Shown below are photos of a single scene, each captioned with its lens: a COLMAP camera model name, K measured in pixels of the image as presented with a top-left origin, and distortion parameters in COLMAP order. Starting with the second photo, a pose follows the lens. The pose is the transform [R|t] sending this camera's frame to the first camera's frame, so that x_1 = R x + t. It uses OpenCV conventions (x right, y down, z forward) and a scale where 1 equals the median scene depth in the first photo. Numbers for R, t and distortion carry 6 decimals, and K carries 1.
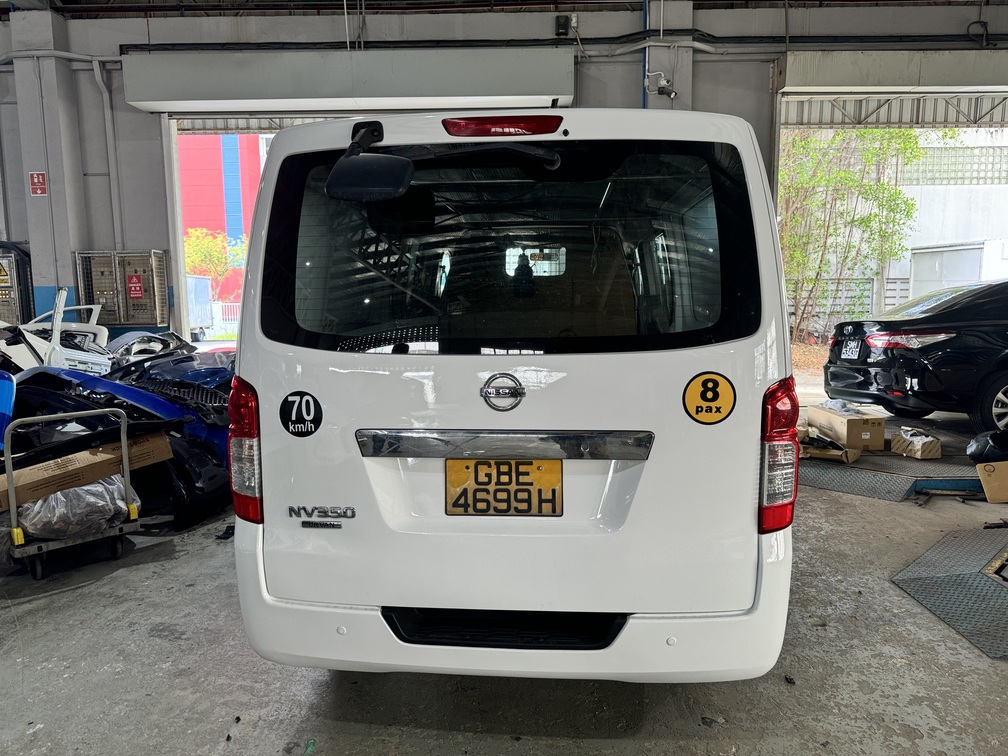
lens RADIAL K [[724.1, 0, 495.4], [0, 724.1, 382.0], [0, 0, 1]] dist [0.033182, -0.028371]
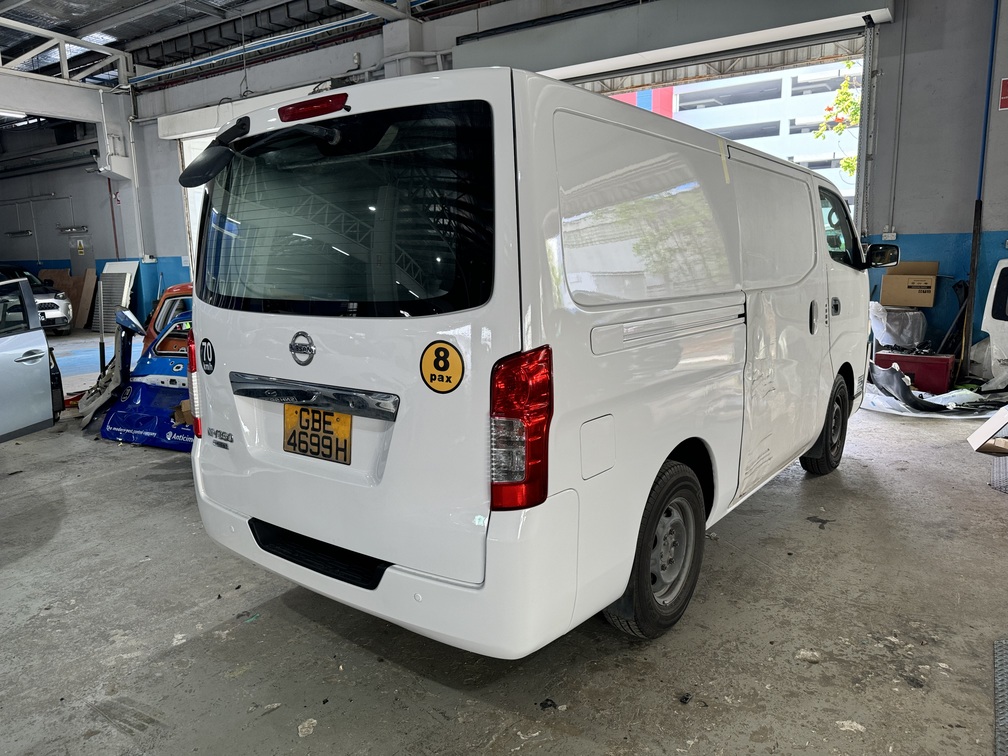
lens RADIAL K [[724.1, 0, 499.8], [0, 724.1, 384.7], [0, 0, 1]] dist [0.033182, -0.028371]
pose [[0.837541, 0.085617, -0.539625, 0.860900], [-0.051533, 0.995622, 0.077983, -0.033513], [0.543939, -0.037506, 0.838286, 0.204847]]
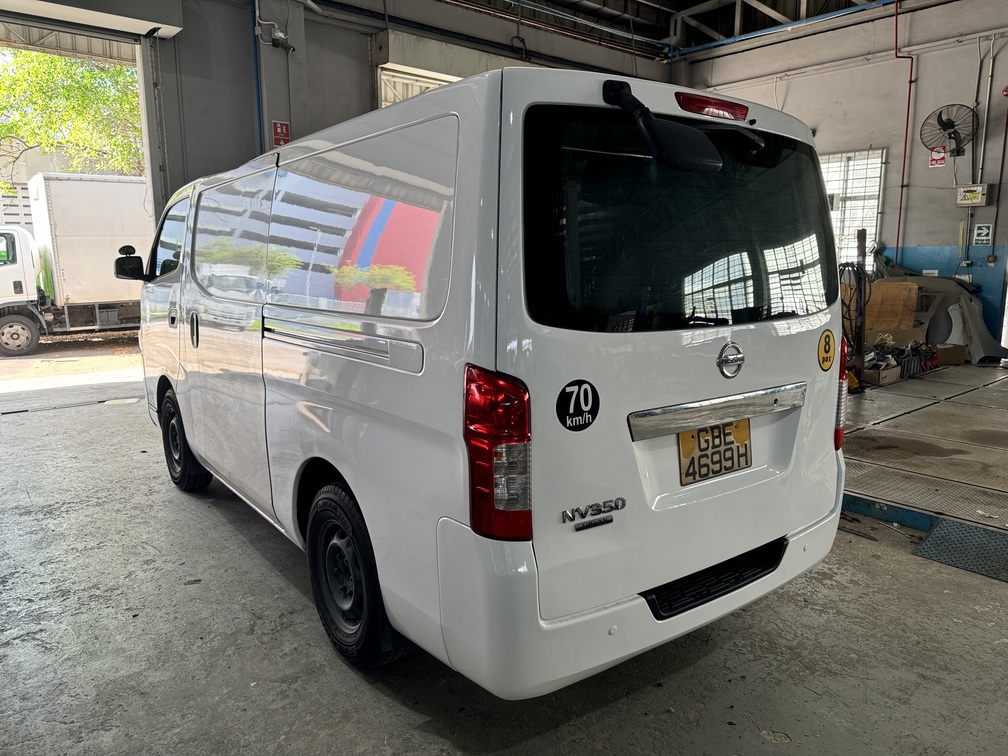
lens RADIAL K [[724.1, 0, 509.4], [0, 724.1, 369.4], [0, 0, 1]] dist [0.033182, -0.028371]
pose [[0.759800, -0.093295, 0.643428, -0.900240], [0.071498, 0.995638, 0.059935, -0.058905], [-0.646214, 0.000465, 0.763156, 0.379121]]
